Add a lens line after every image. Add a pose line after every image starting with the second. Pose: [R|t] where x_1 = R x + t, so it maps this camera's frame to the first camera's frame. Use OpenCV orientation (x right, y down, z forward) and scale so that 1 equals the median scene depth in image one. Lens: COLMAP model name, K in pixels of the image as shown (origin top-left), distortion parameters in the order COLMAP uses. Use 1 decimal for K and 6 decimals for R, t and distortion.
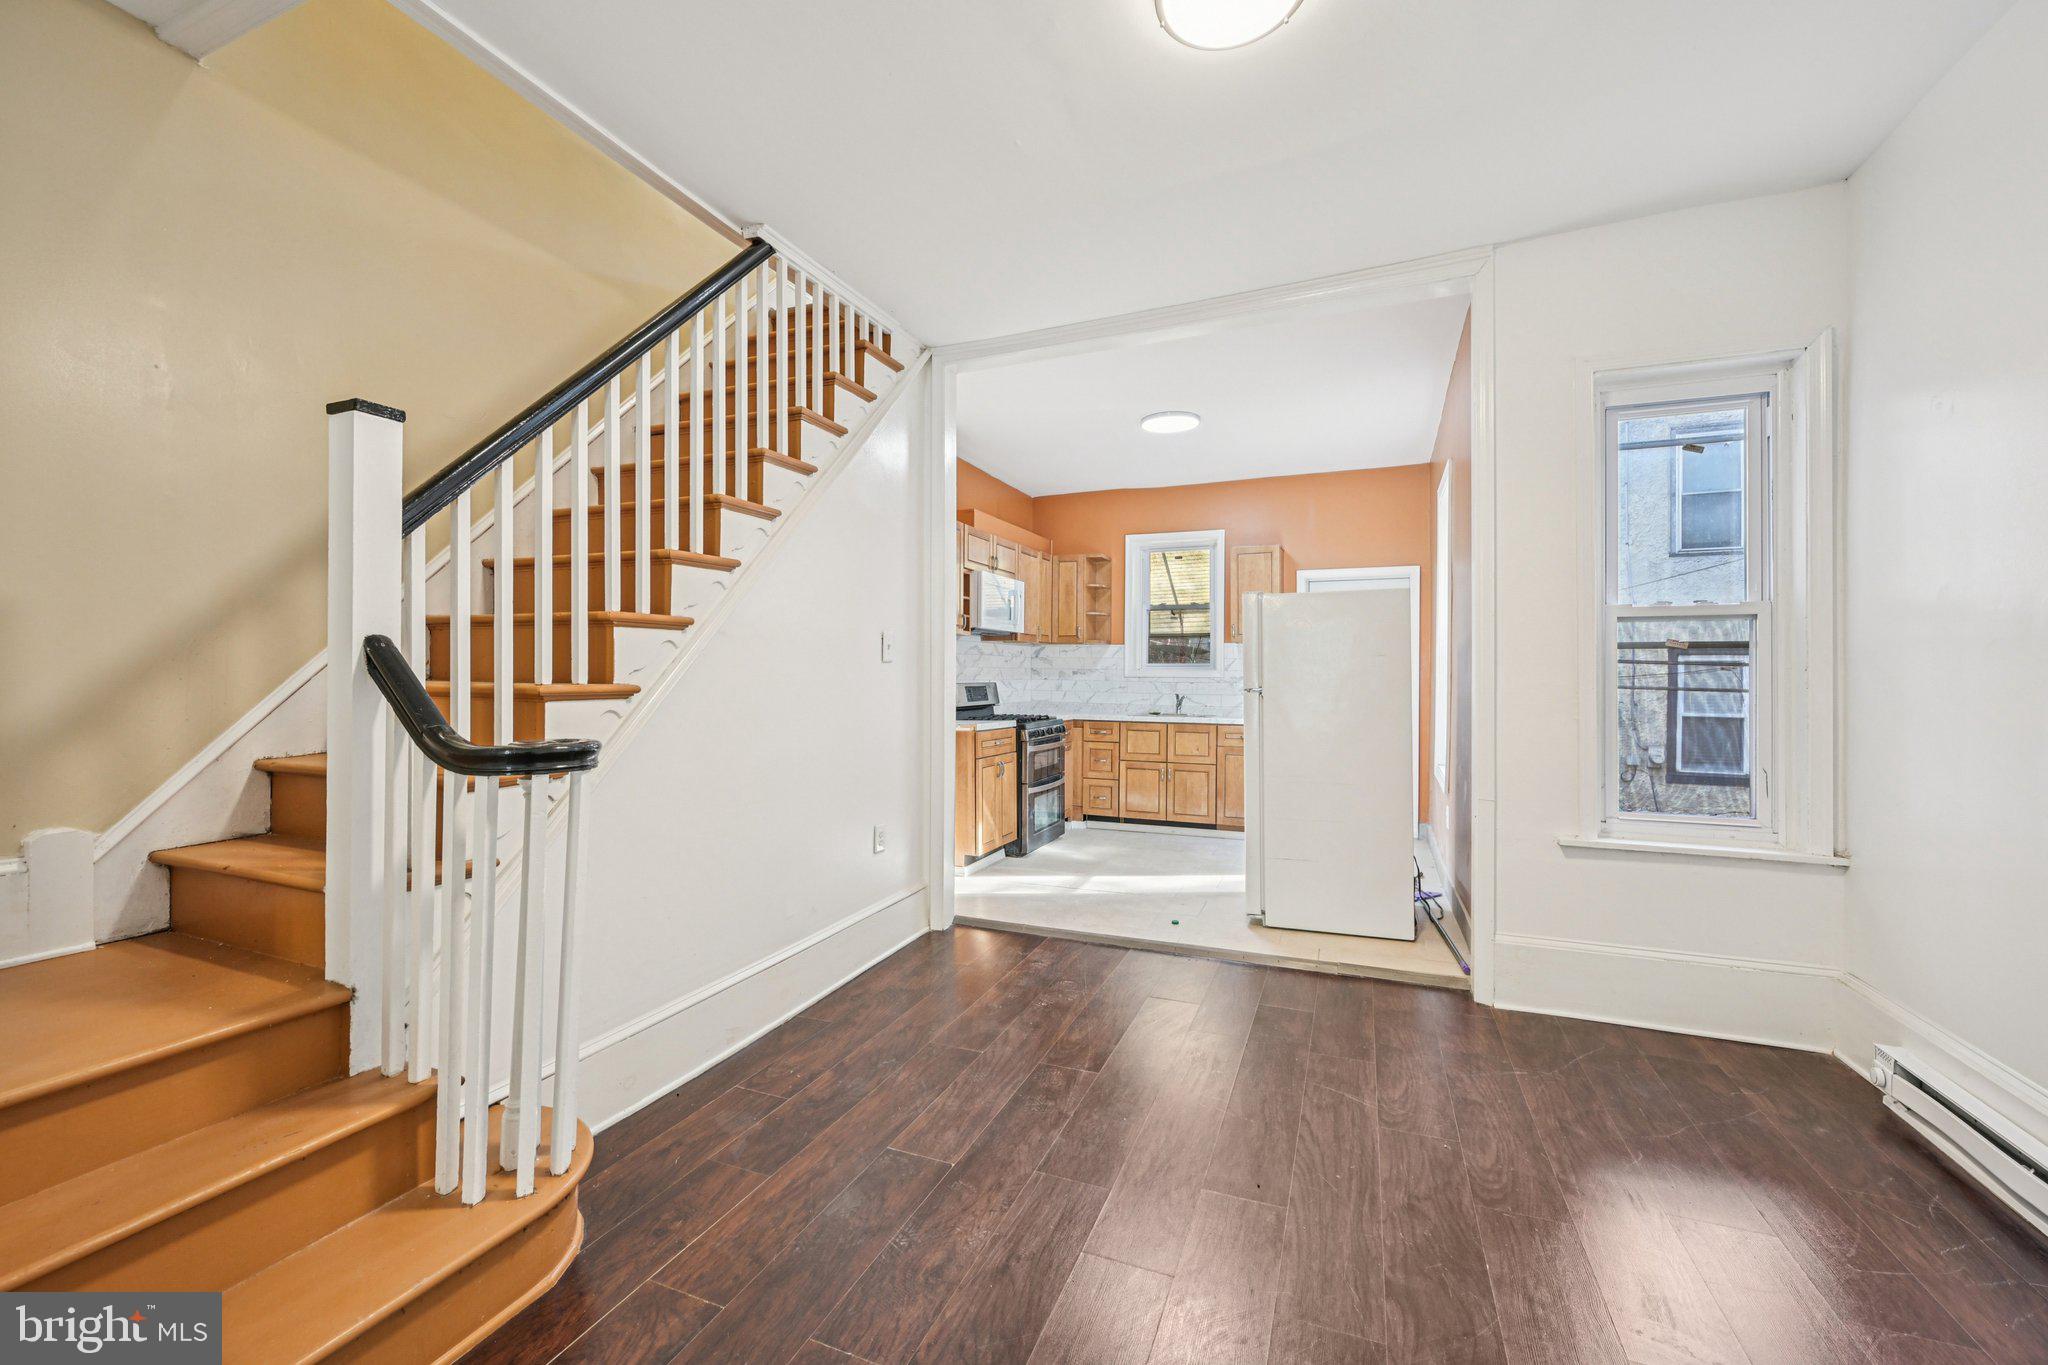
lens RADIAL K [[819.5, 0, 1017.2], [0, 819.5, 678.8], [0, 0, 1]] dist [0.002412, 0.000295]
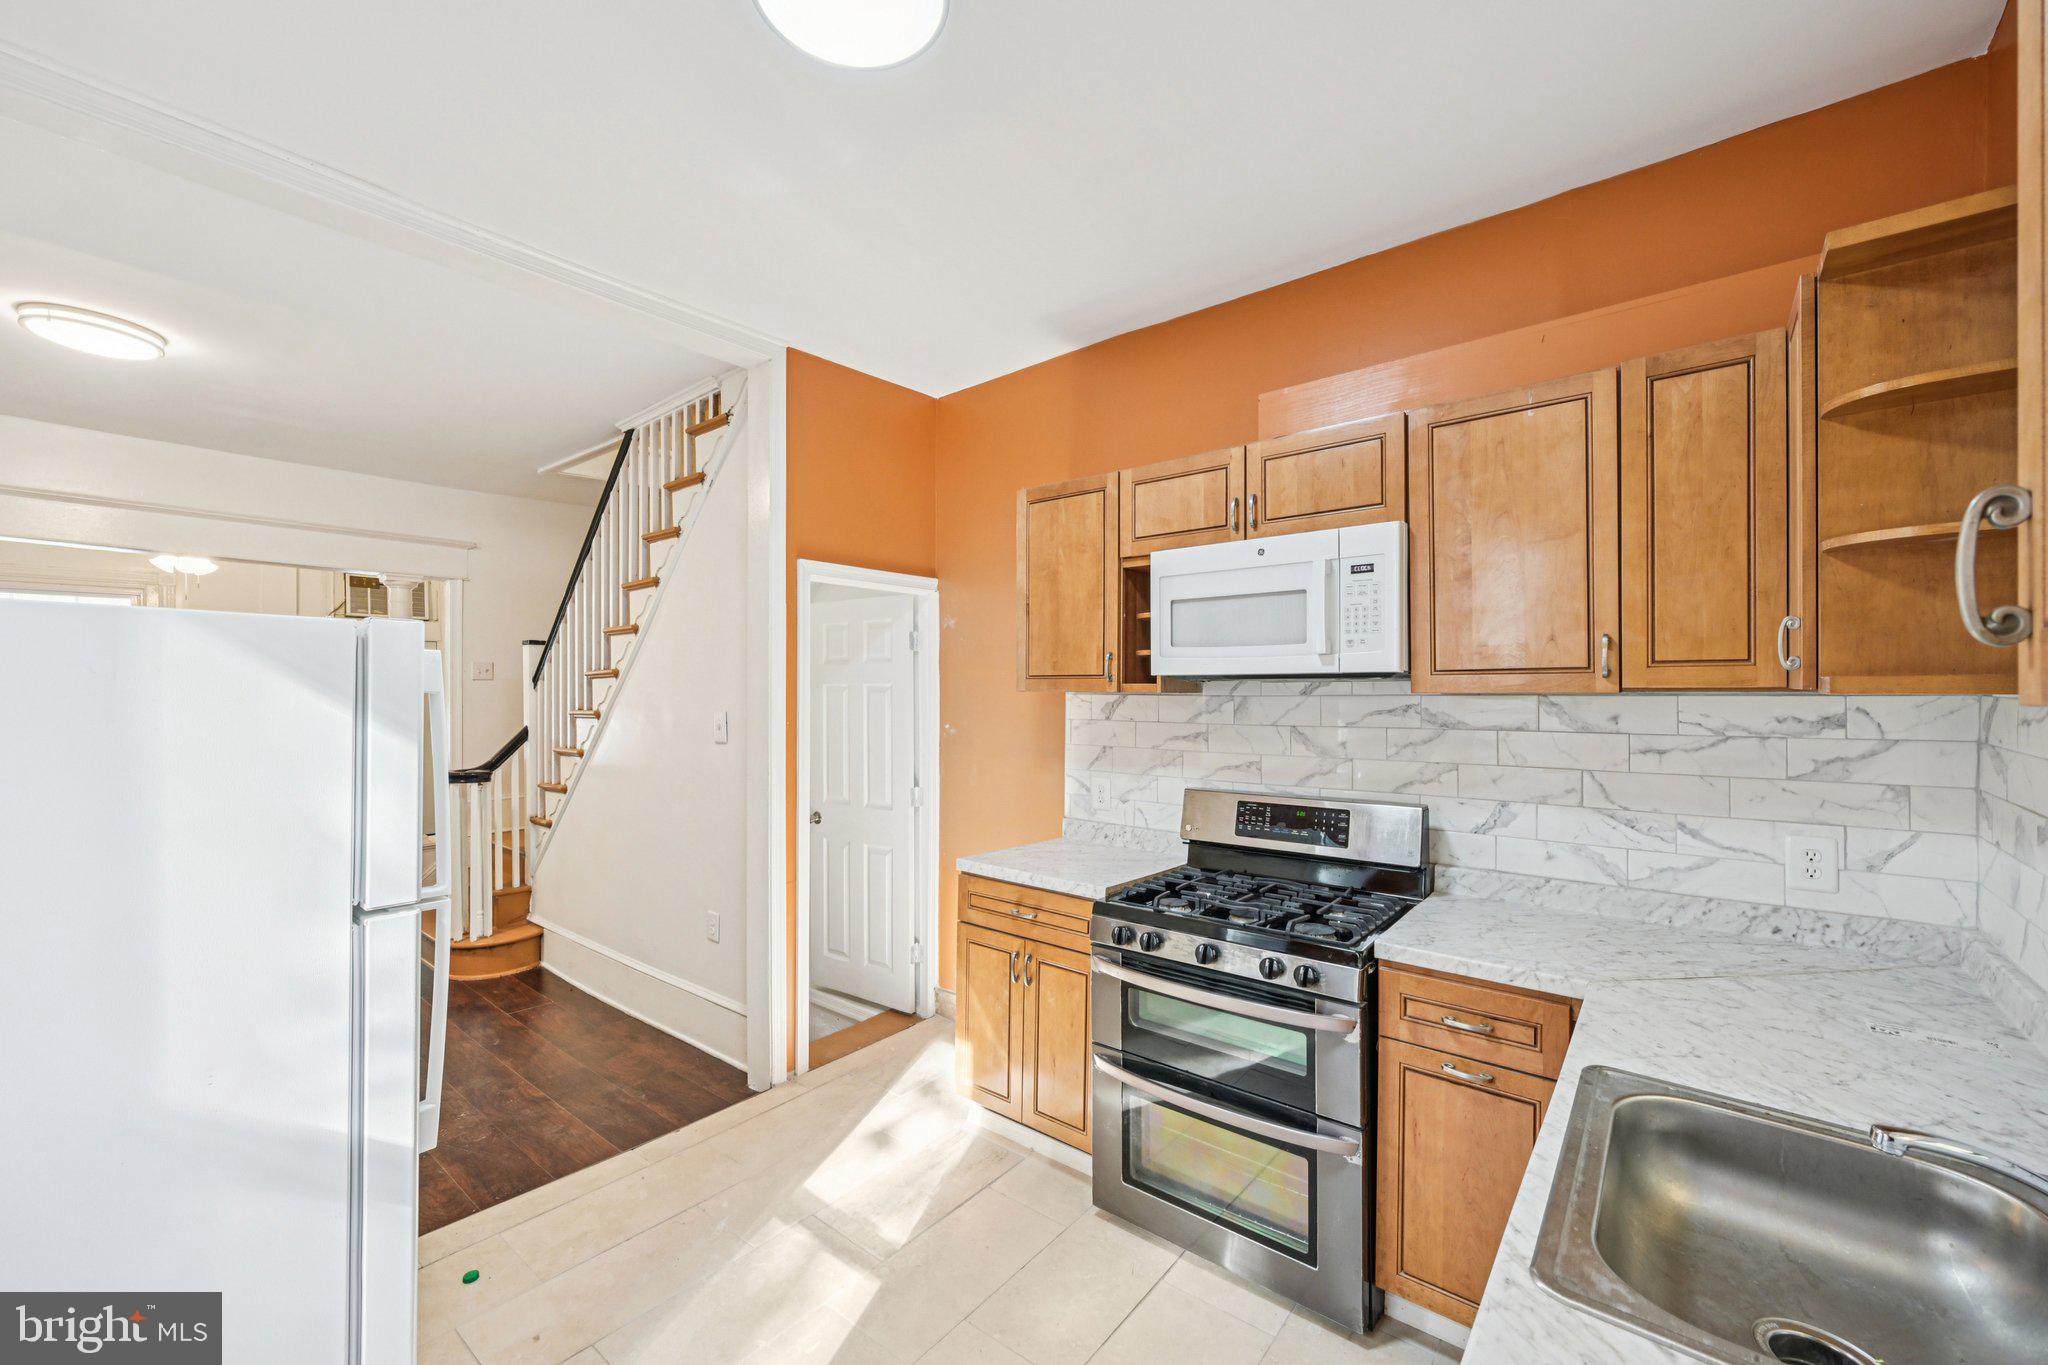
lens RADIAL K [[819.5, 0, 1025.0], [0, 819.5, 694.0], [0, 0, 1]] dist [0.002412, 0.000295]
pose [[-0.294923, -0.001438, -0.955520, 0.375191], [-0.003225, 0.999995, -0.000510, -0.046193], [0.955515, 0.002932, -0.294926, 0.956716]]
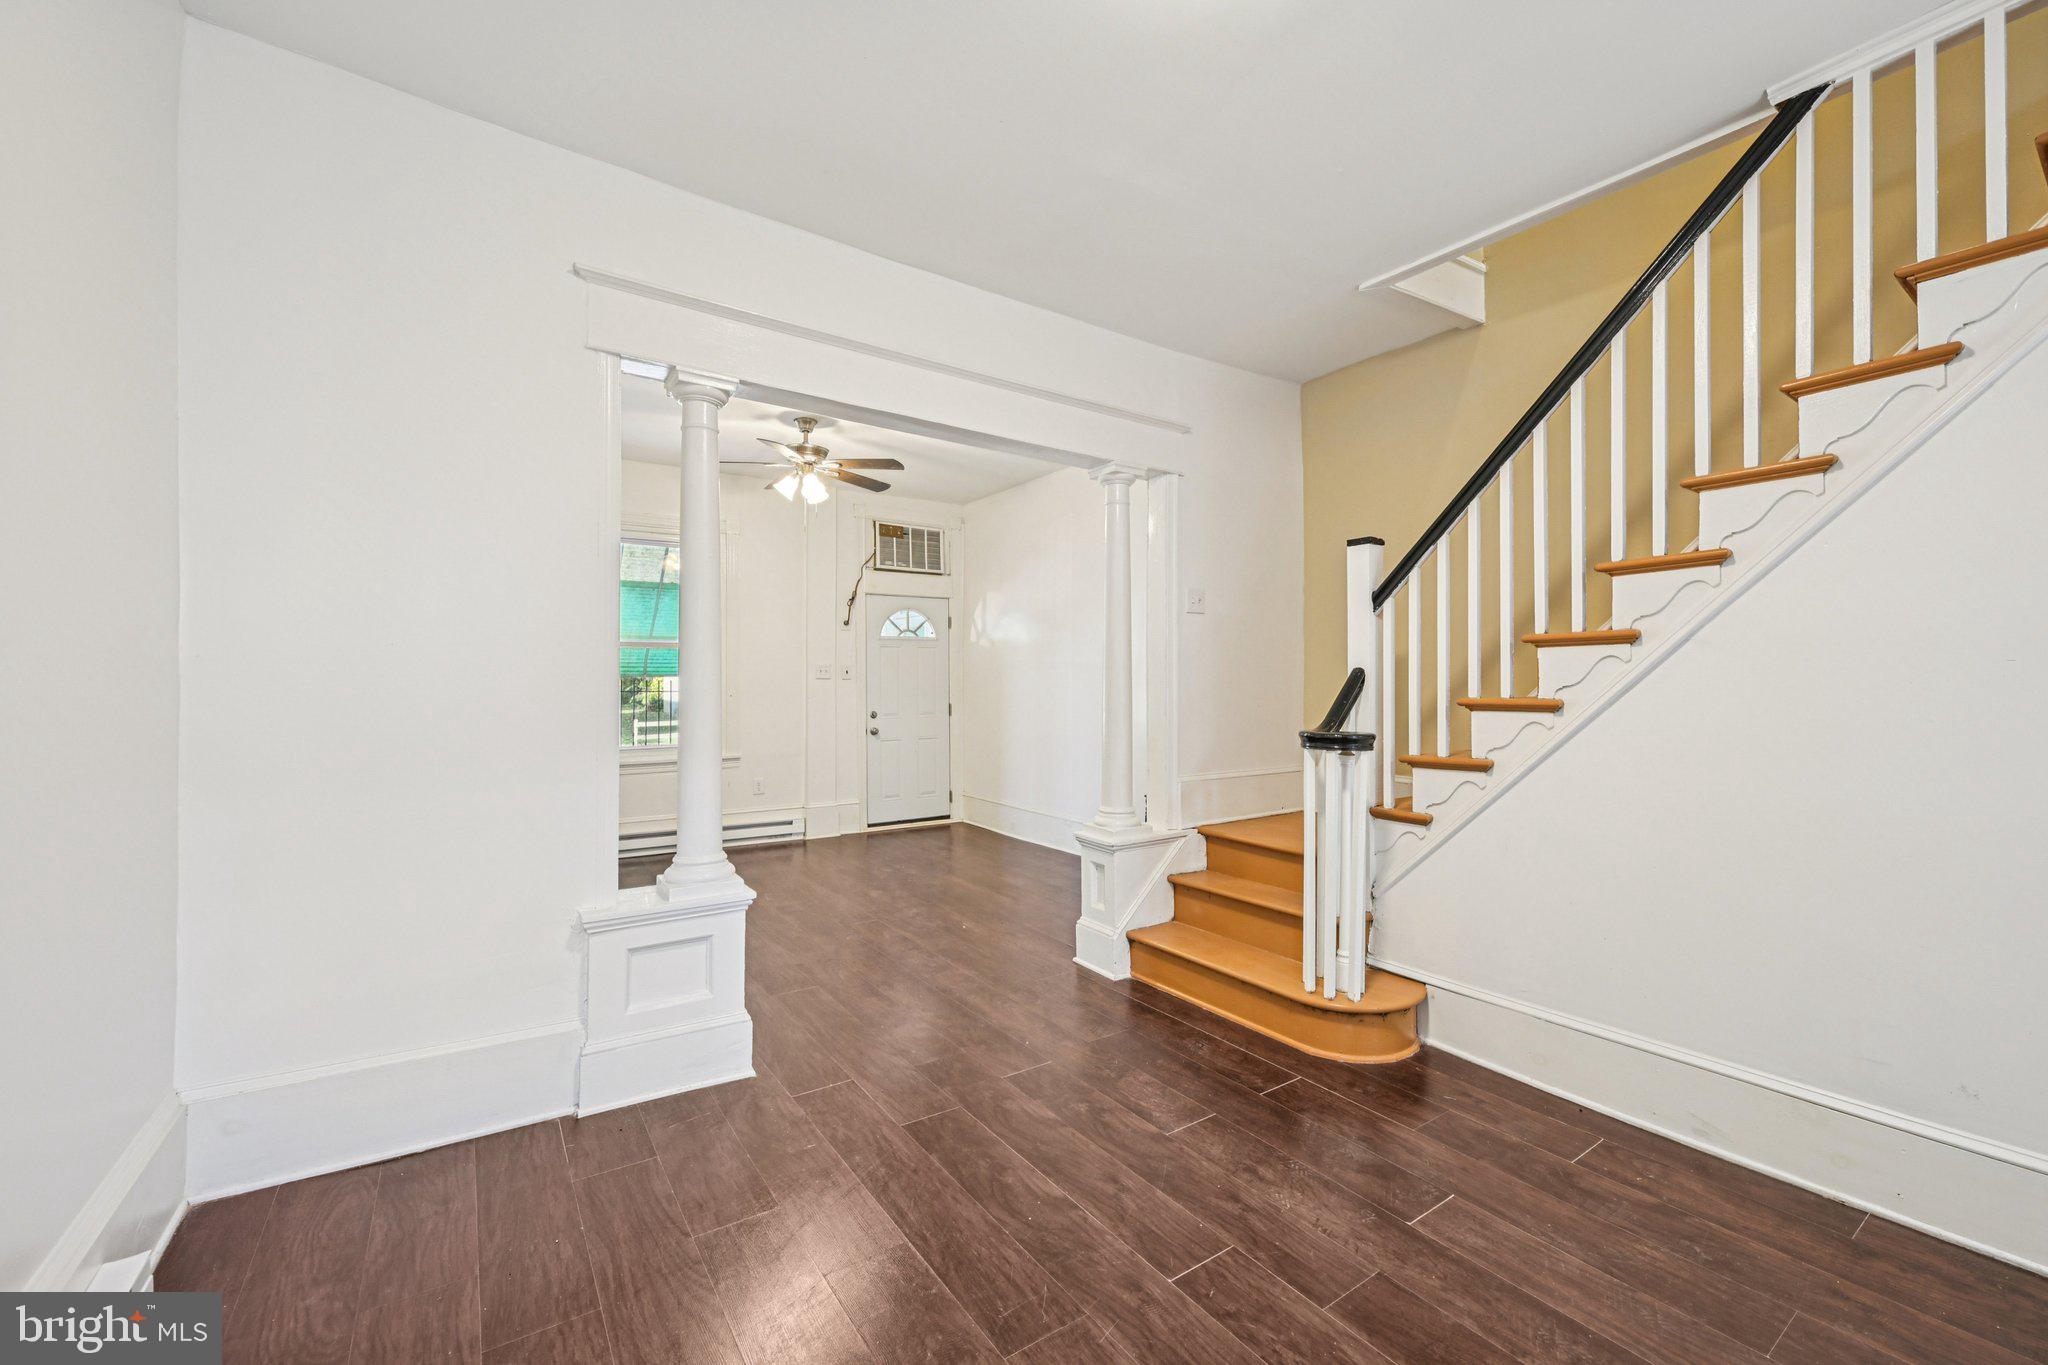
lens RADIAL K [[819.5, 0, 1024.2], [0, 819.5, 676.4], [0, 0, 1]] dist [0.002412, 0.000295]
pose [[-0.543029, -0.011293, -0.839638, 0.317107], [-0.003884, 0.999933, -0.010937, -0.003251], [0.839705, -0.002678, -0.543036, 0.385919]]
